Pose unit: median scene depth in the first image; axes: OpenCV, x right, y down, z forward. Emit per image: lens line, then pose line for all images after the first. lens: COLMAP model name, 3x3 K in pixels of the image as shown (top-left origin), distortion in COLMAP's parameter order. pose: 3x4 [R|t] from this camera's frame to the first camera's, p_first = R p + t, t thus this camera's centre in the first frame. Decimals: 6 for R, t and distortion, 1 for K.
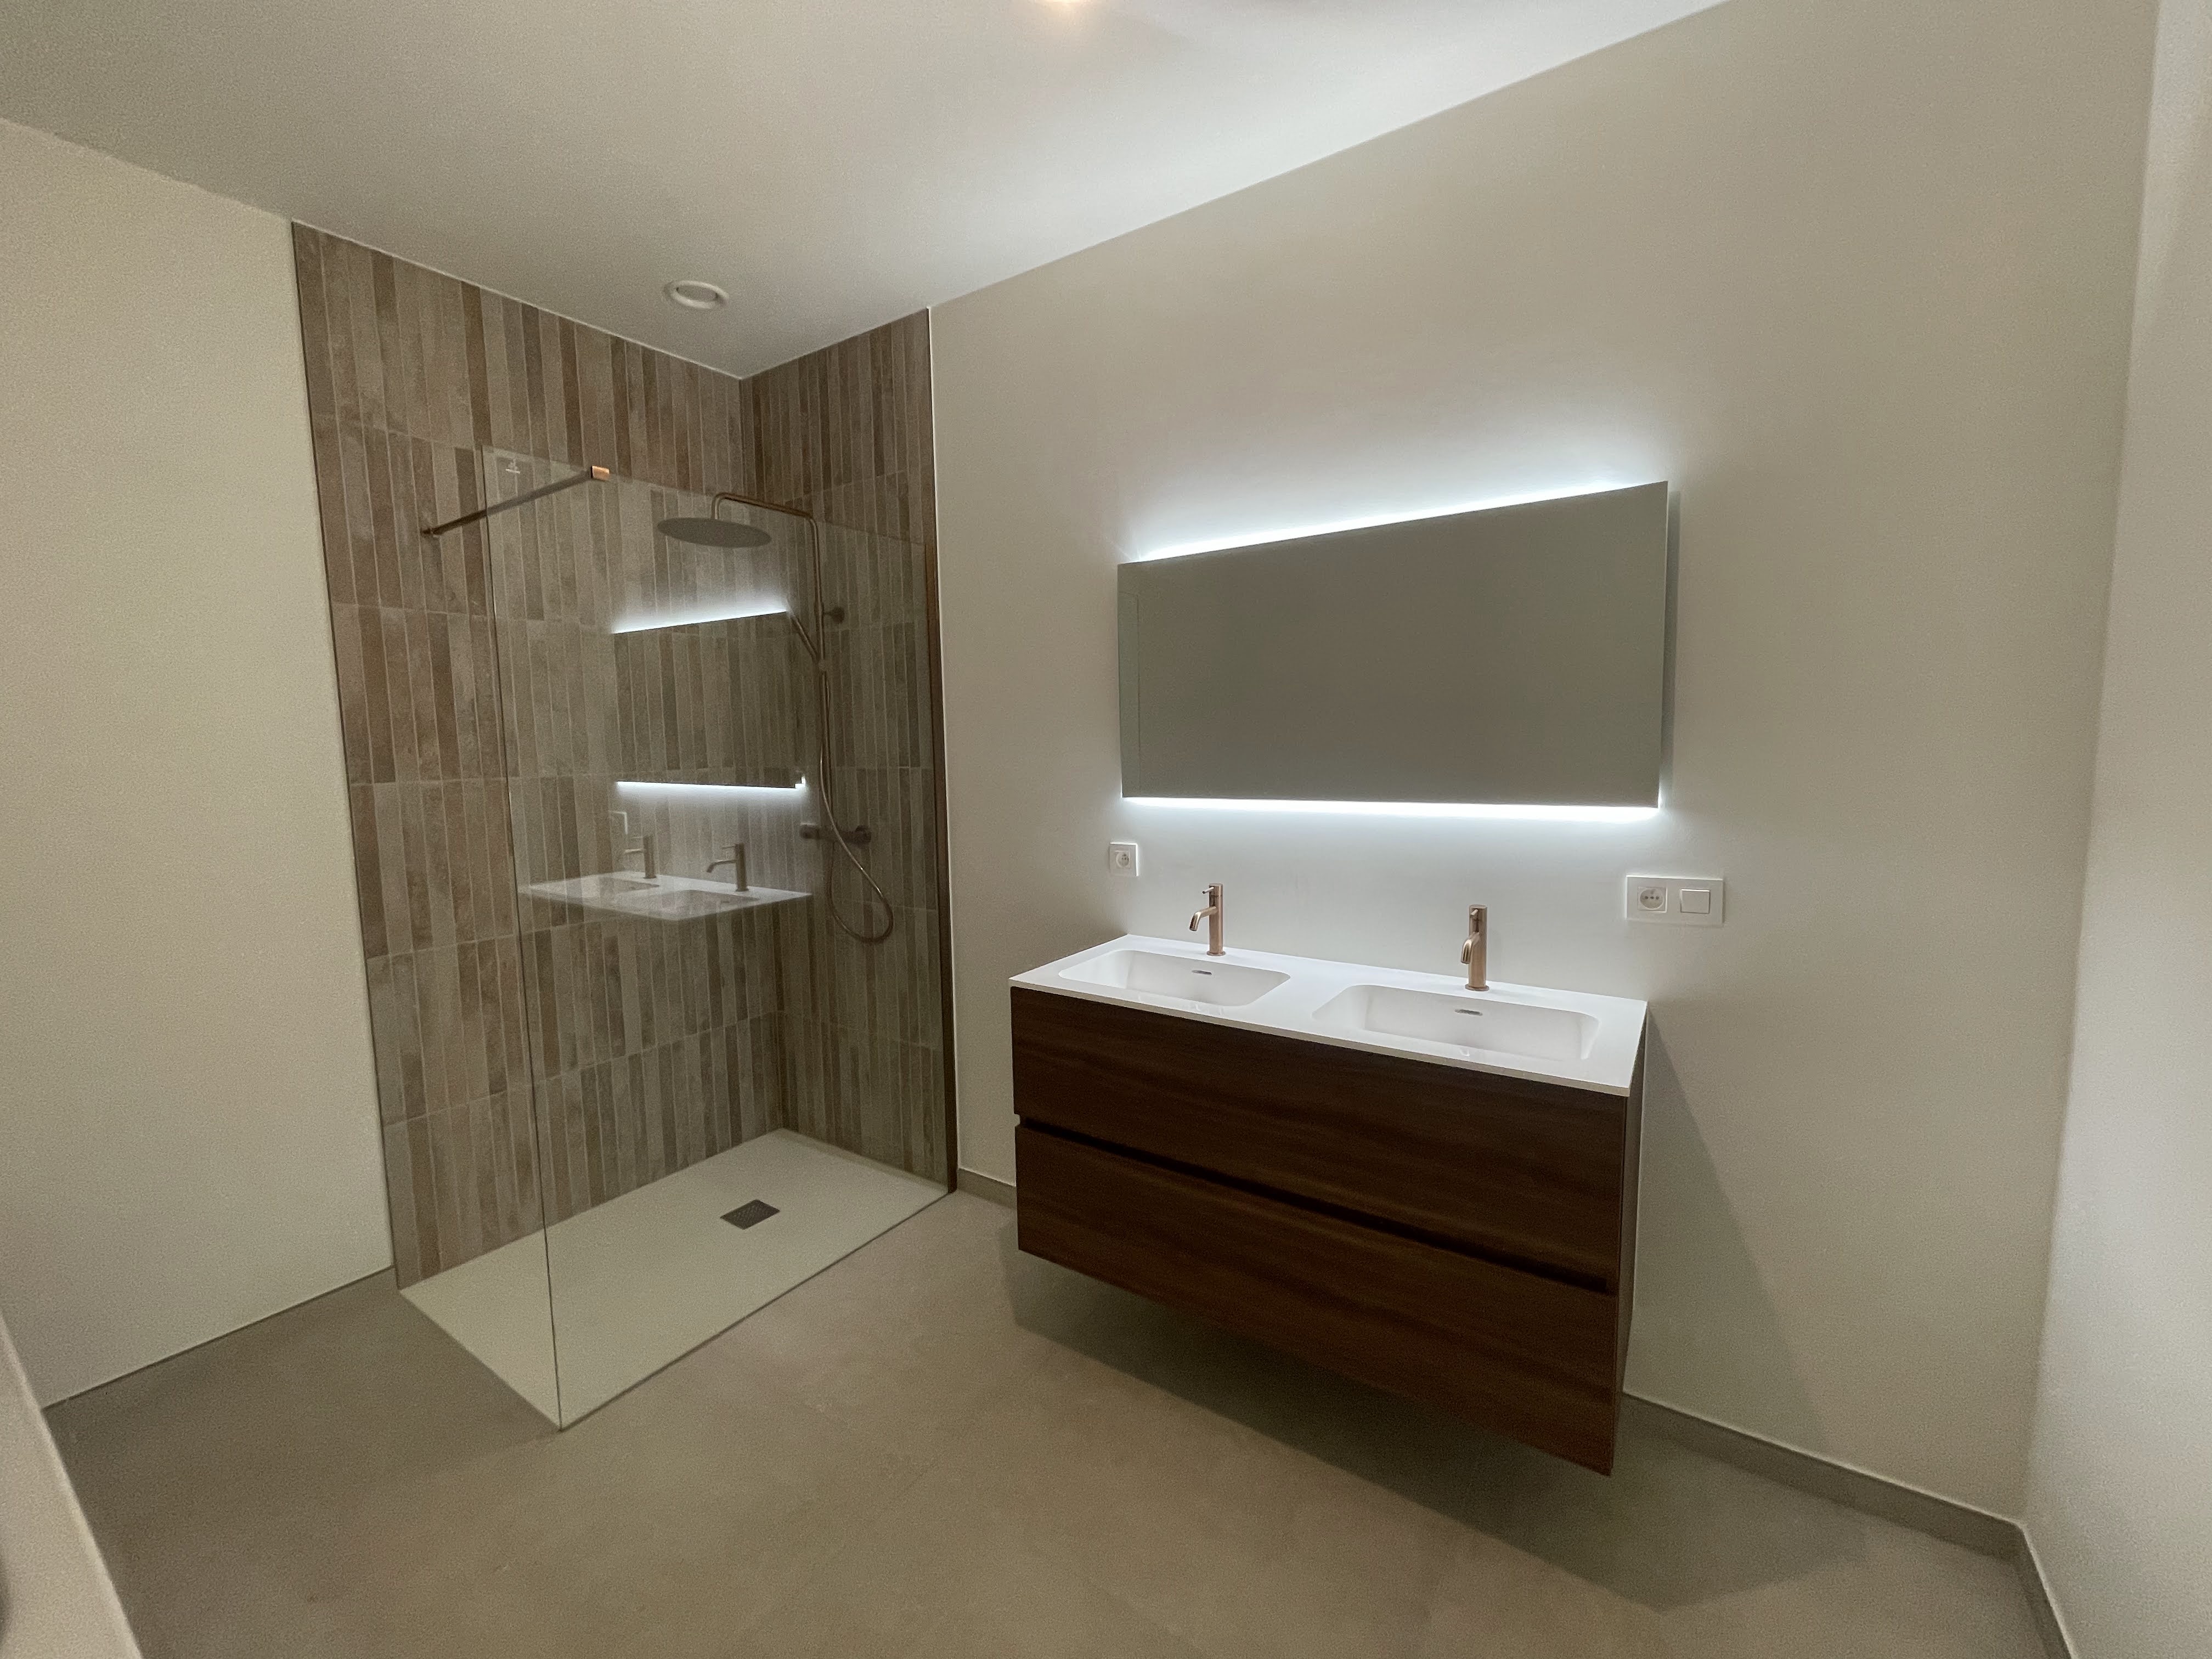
lens RADIAL K [[906.4, 0, 1092.6], [0, 906.4, 826.0], [0, 0, 1]] dist [0.000590, -0.000672]
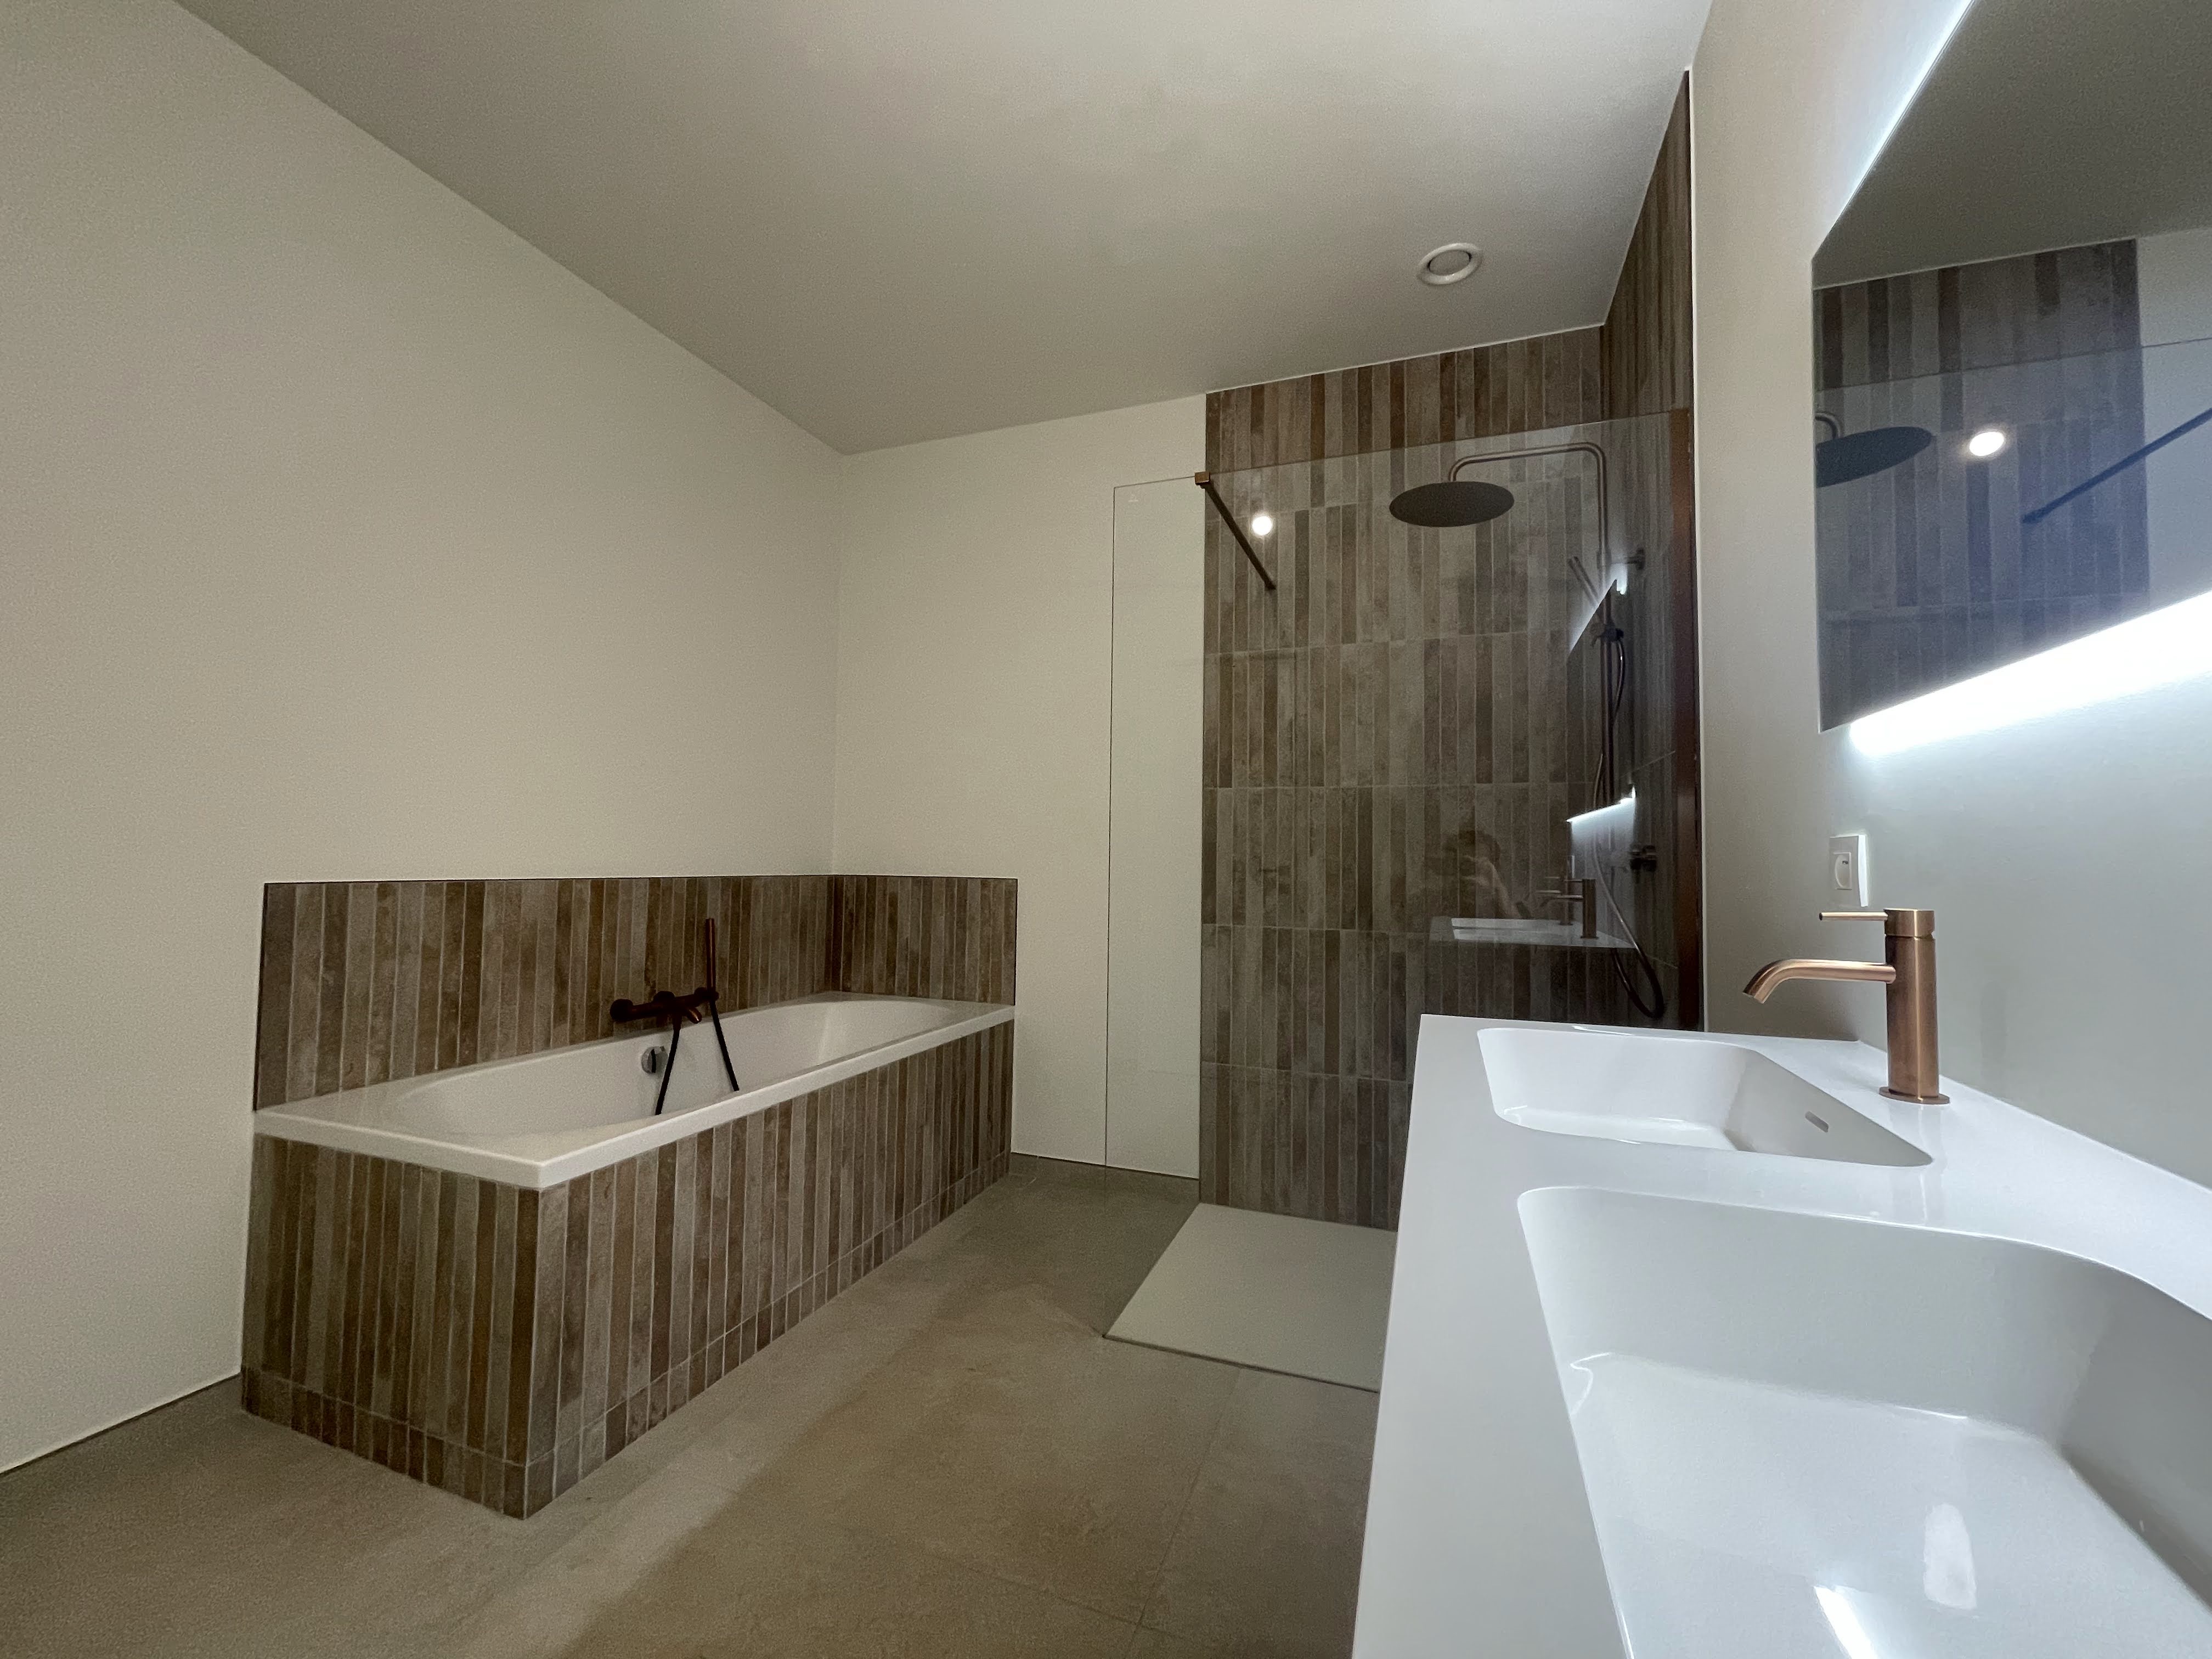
lens RADIAL K [[906.4, 0, 1099.9], [0, 906.4, 822.4], [0, 0, 1]] dist [0.000590, -0.000672]
pose [[0.242739, -0.018587, -0.969914, 0.379155], [-0.115456, 0.992157, -0.047908, 0.075872], [0.963197, 0.123612, 0.238689, 0.495737]]
